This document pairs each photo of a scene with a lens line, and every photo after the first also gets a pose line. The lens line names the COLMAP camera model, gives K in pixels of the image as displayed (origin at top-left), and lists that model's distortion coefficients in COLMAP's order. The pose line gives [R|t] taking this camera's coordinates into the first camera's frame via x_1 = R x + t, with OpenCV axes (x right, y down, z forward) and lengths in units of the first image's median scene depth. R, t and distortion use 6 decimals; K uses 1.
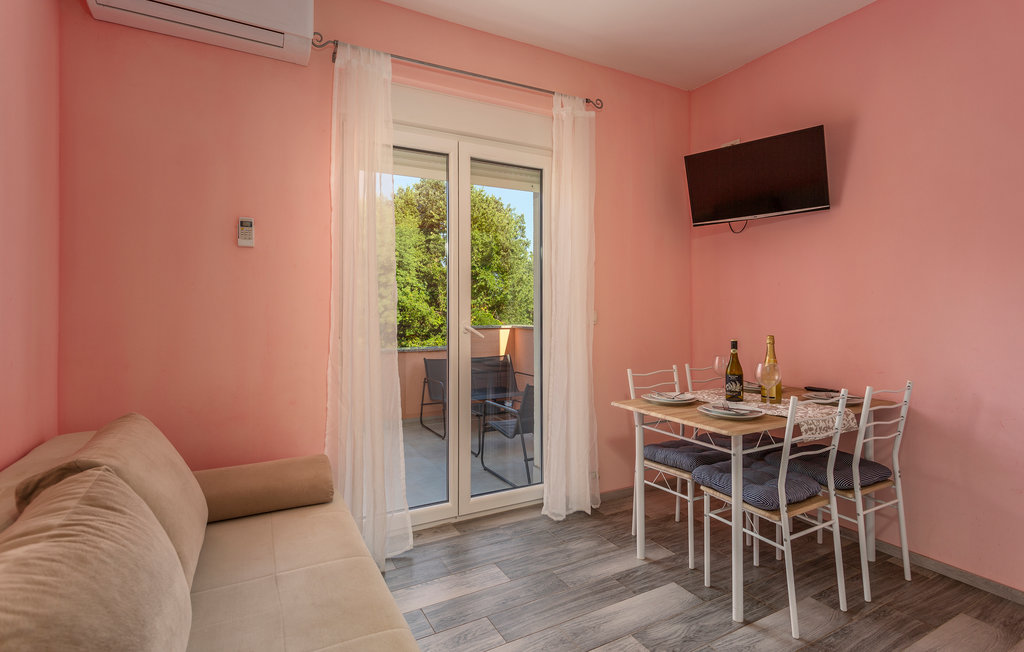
lens RADIAL K [[511.2, 0, 513.6], [0, 511.2, 303.9], [0, 0, 1]] dist [0.015797, 0.000303]
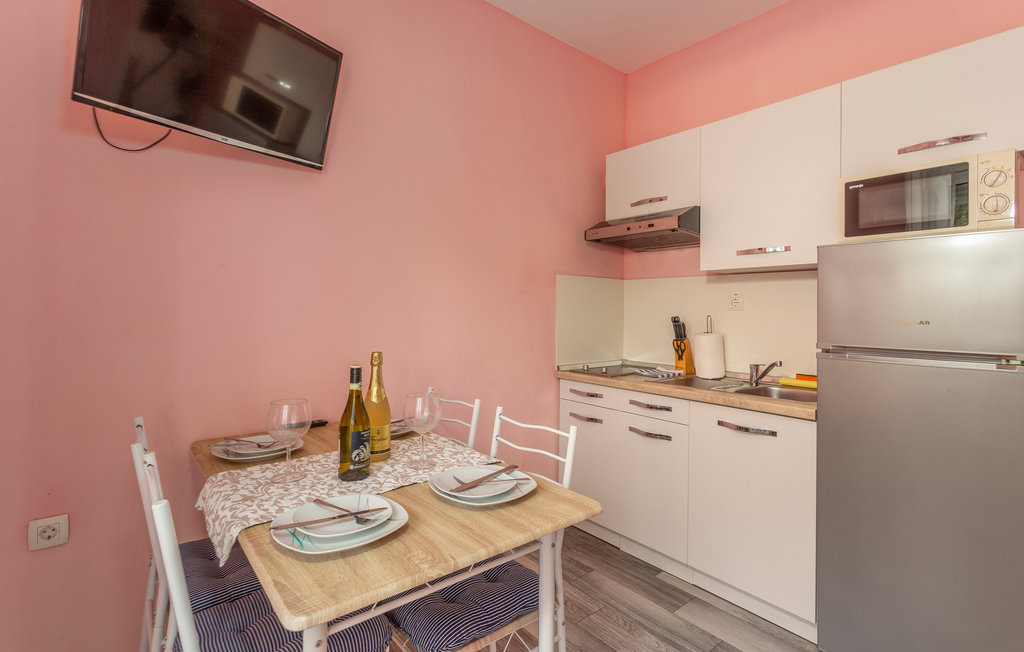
lens RADIAL K [[479.4, 0, 519.2], [0, 479.4, 310.0], [0, 0, 1]] dist [-0.001310, 0.000119]
pose [[-0.194607, 0.002063, 0.980879, -0.109471], [-0.026715, 0.999616, -0.007403, 0.009412], [-0.980518, -0.027645, -0.194477, 0.932375]]
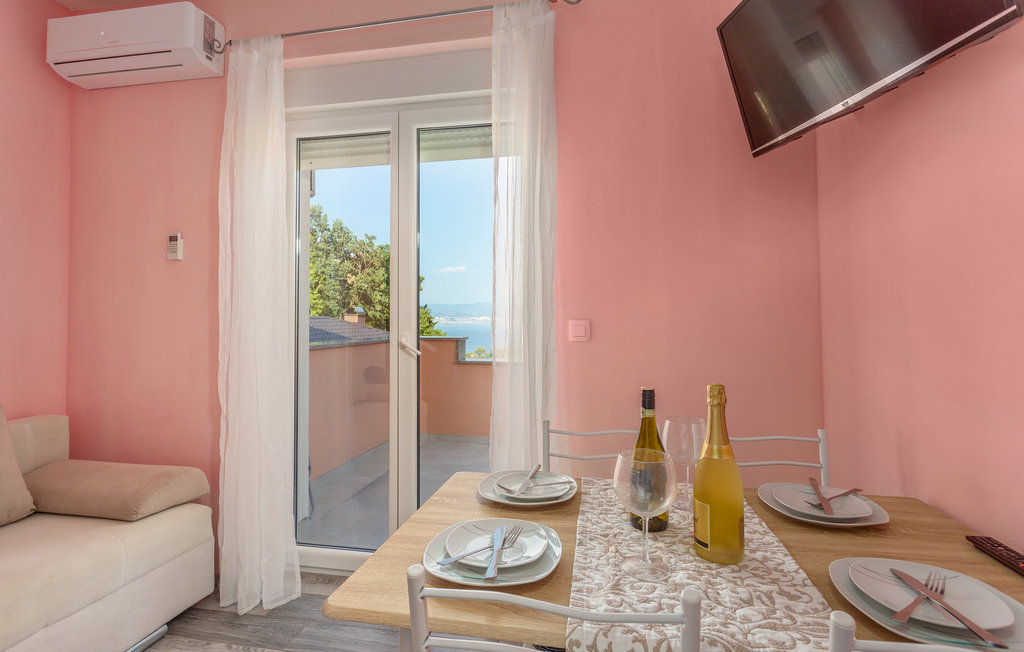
lens RADIAL K [[479.4, 0, 519.2], [0, 479.4, 310.0], [0, 0, 1]] dist [-0.001310, 0.000119]
pose [[0.774852, -0.007226, -0.632102, 0.609959], [0.010733, 0.999941, 0.001726, 0.000537], [0.632052, -0.008122, 0.774883, 0.607011]]
